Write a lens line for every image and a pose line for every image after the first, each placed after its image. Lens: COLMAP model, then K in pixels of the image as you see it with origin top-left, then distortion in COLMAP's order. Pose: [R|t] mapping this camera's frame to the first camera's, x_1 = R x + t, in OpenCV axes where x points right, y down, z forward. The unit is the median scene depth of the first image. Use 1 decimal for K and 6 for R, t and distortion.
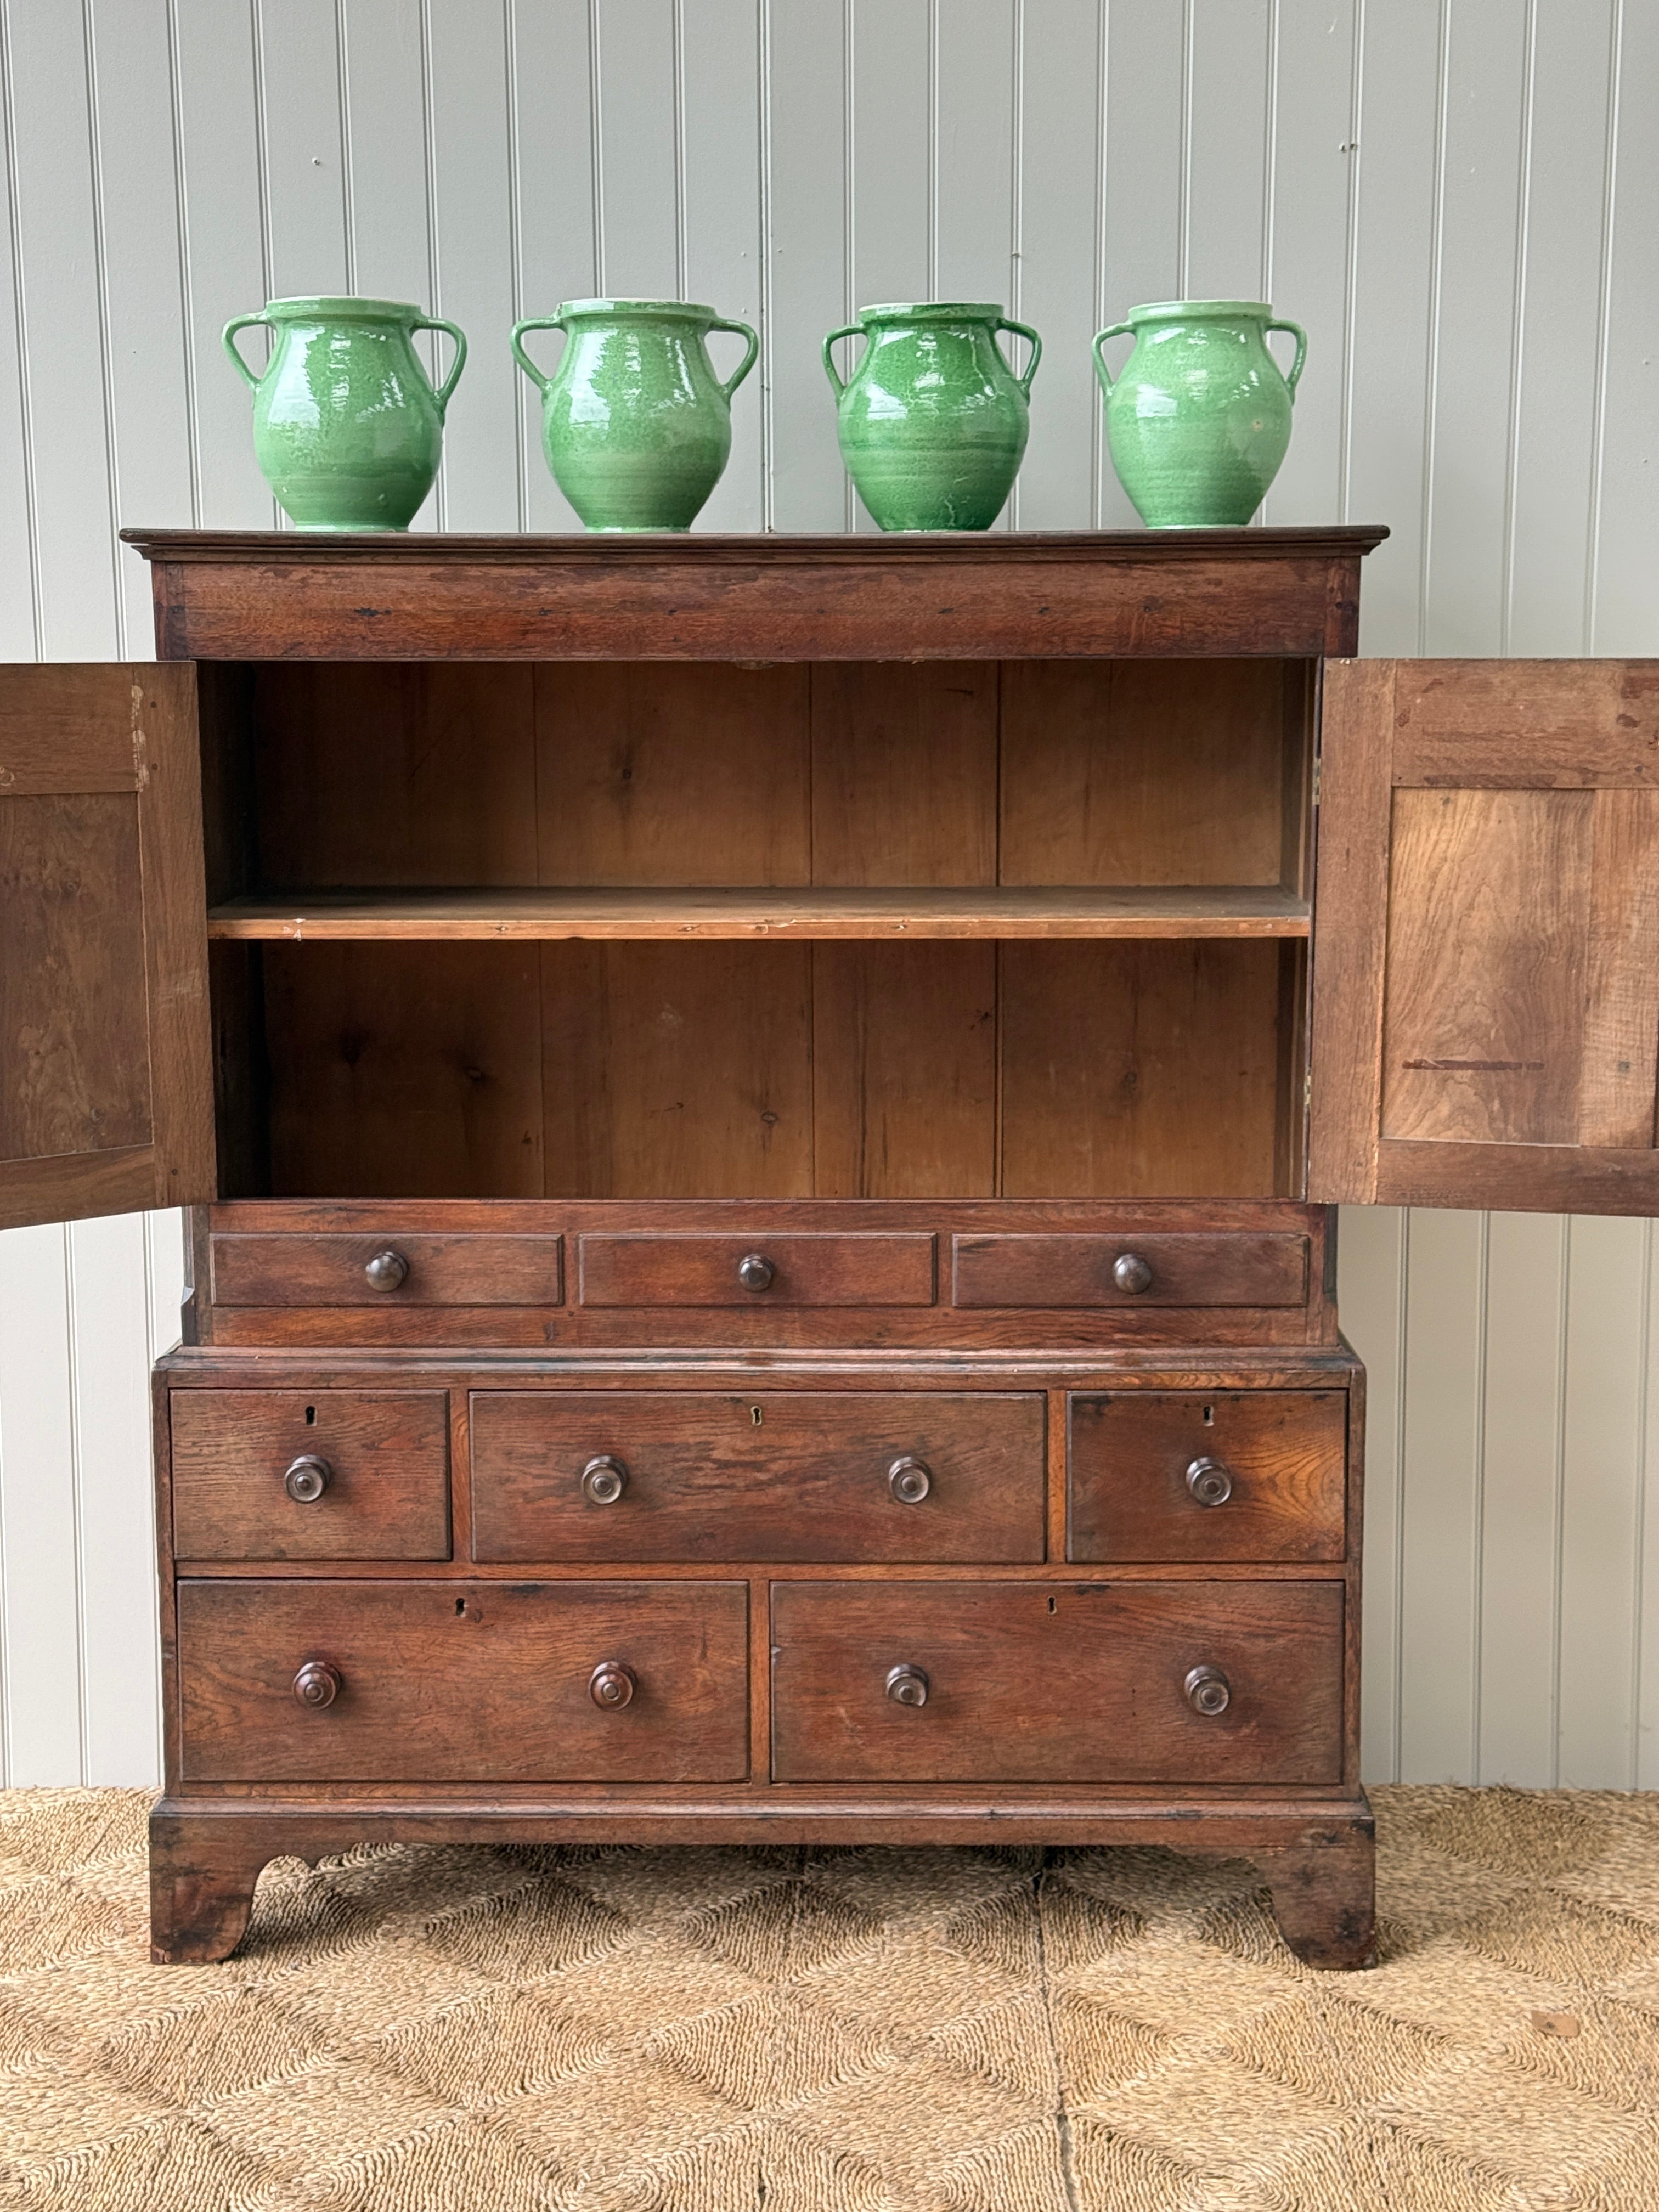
lens RADIAL K [[3104.2, 0, 813.9], [0, 3104.2, 1123.4], [0, 0, 1]] dist [0.117412, 0.000000]
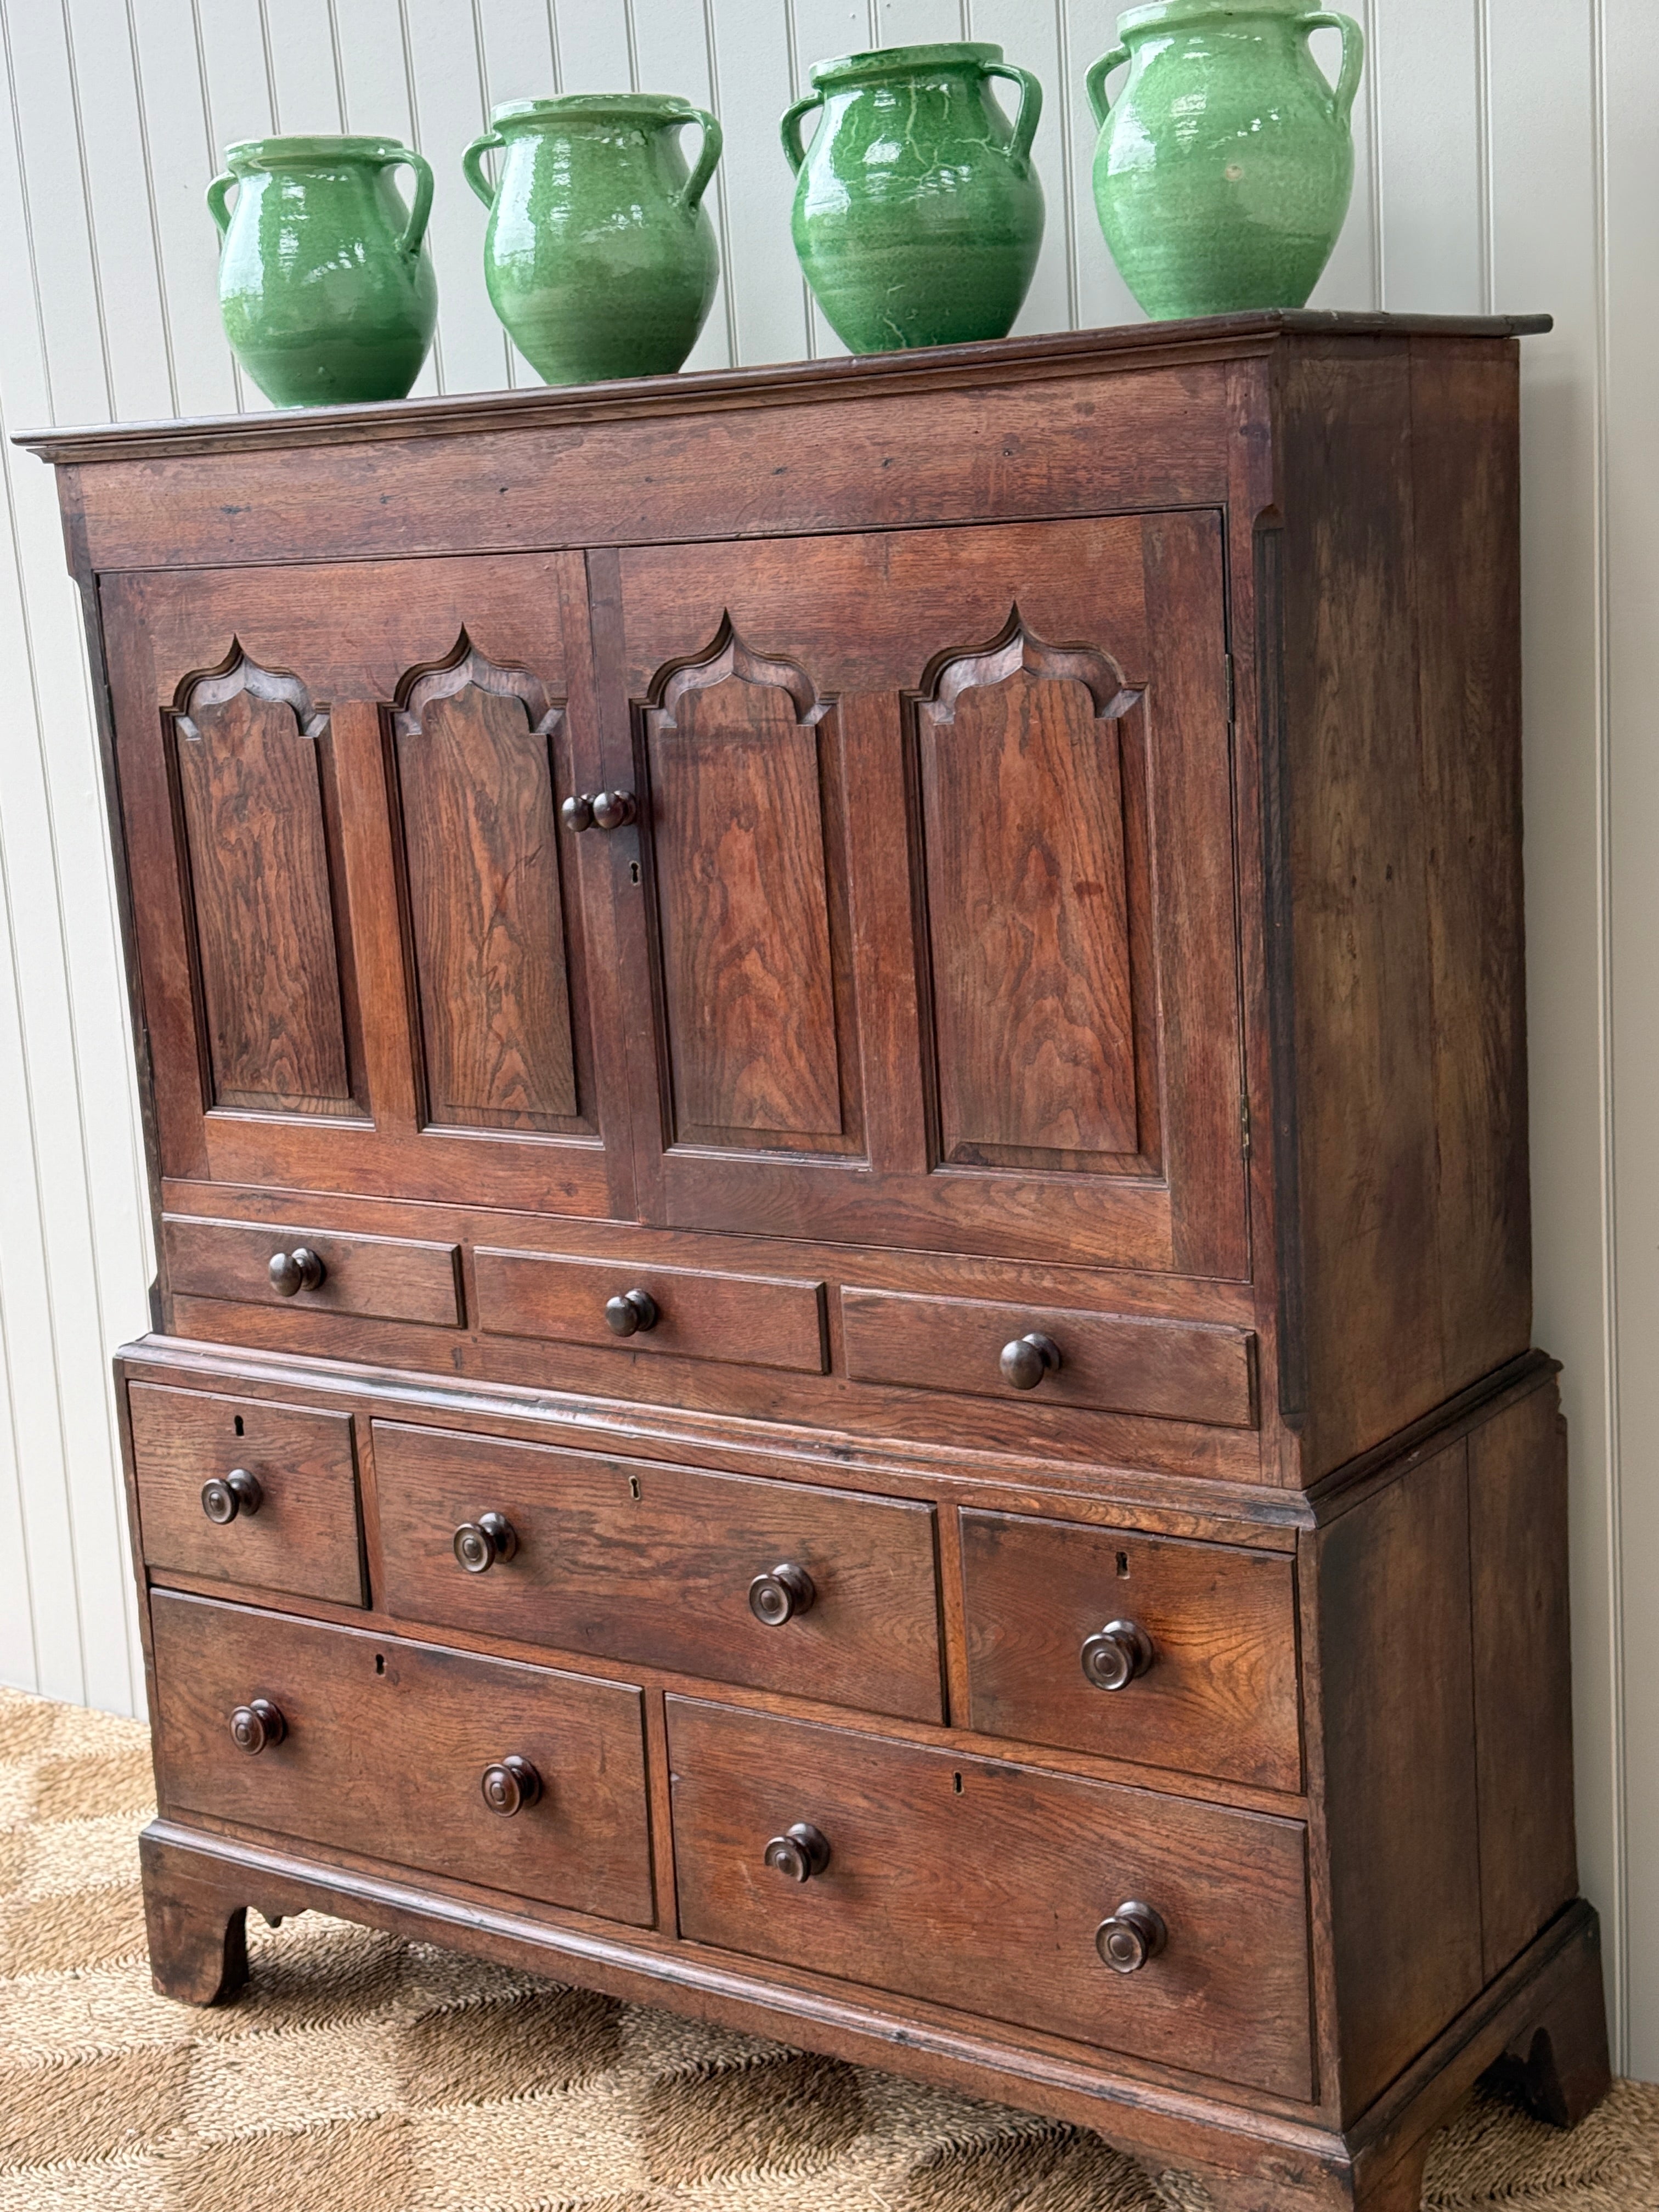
lens RADIAL K [[3104.2, 0, 818.3], [0, 3104.2, 1120.3], [0, 0, 1]] dist [0.117412, 0.000000]
pose [[0.831239, 0.057268, -0.552958, 0.461236], [-0.030802, 0.997896, 0.057045, -0.048725], [0.555062, -0.030386, 0.831254, 0.356612]]
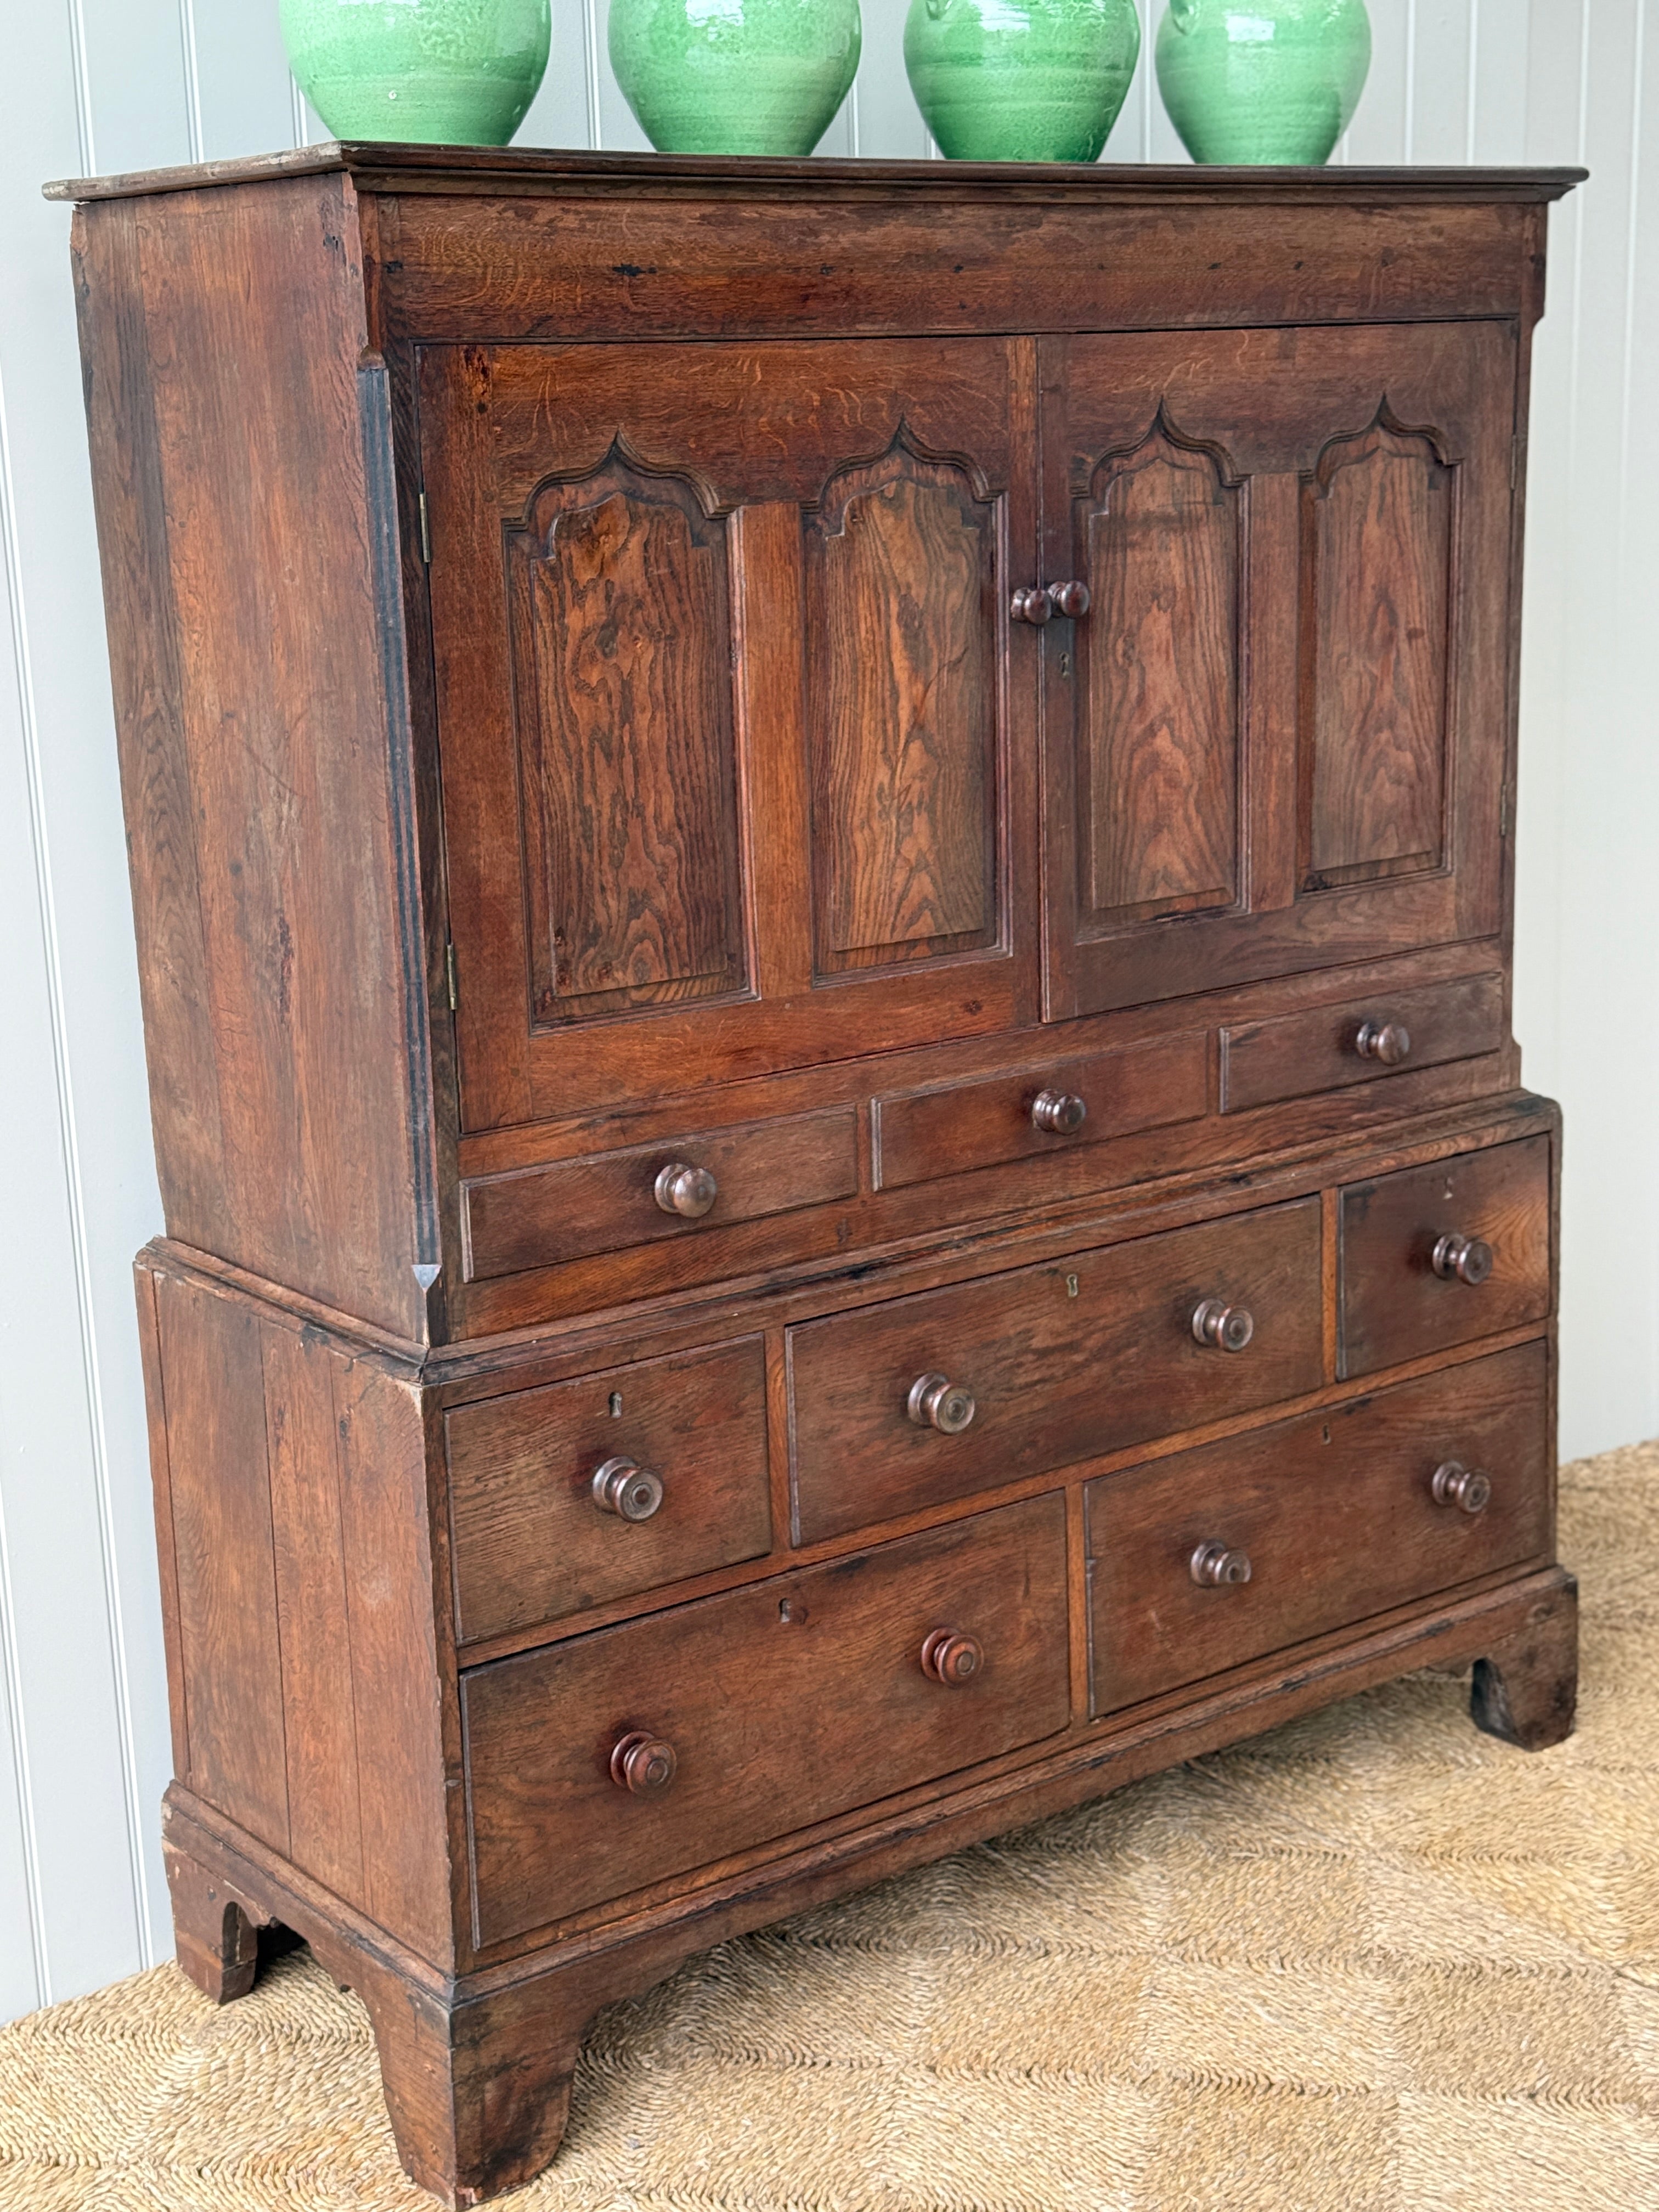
lens RADIAL K [[3104.2, 0, 818.3], [0, 3104.2, 1123.7], [0, 0, 1]] dist [0.117412, 0.000000]
pose [[0.780335, -0.163409, 0.603634, -0.551026], [0.128559, 0.986558, 0.100878, -0.037772], [-0.612004, -0.001116, 0.790854, 0.398260]]
